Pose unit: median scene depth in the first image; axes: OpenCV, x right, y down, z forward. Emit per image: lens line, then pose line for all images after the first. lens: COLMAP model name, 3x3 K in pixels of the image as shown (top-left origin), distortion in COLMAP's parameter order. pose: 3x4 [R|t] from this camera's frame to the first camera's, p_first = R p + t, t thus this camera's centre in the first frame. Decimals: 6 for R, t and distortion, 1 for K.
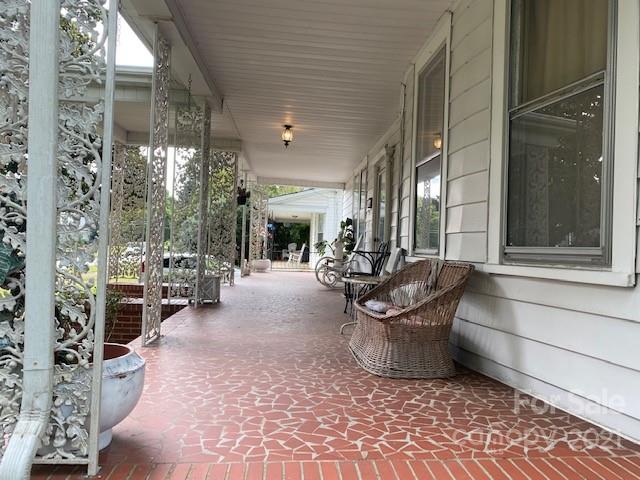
lens RADIAL K [[482.4, 0, 320.0], [0, 482.4, 240.0], [0, 0, 1]] dist [0.000053, -0.000065]
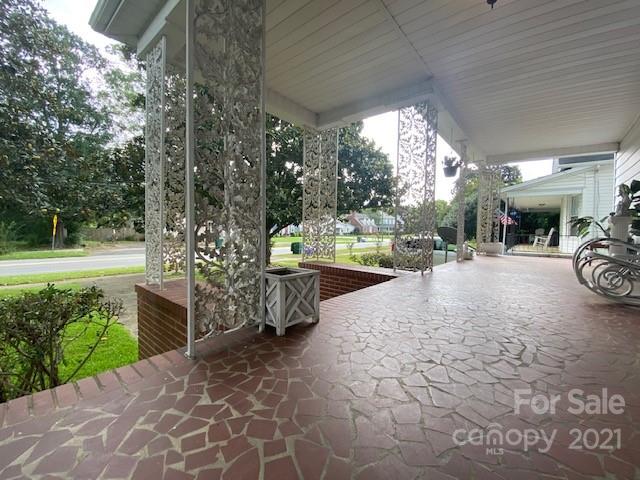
lens RADIAL K [[253.4, 0, 320.0], [0, 253.4, 240.0], [0, 0, 1]] dist [-0.036049, -0.000002]
pose [[0.701068, 0.003629, -0.713085, -0.011446], [0.019176, 0.999529, 0.023939, 0.017122], [0.712836, -0.030457, 0.700669, 0.395471]]
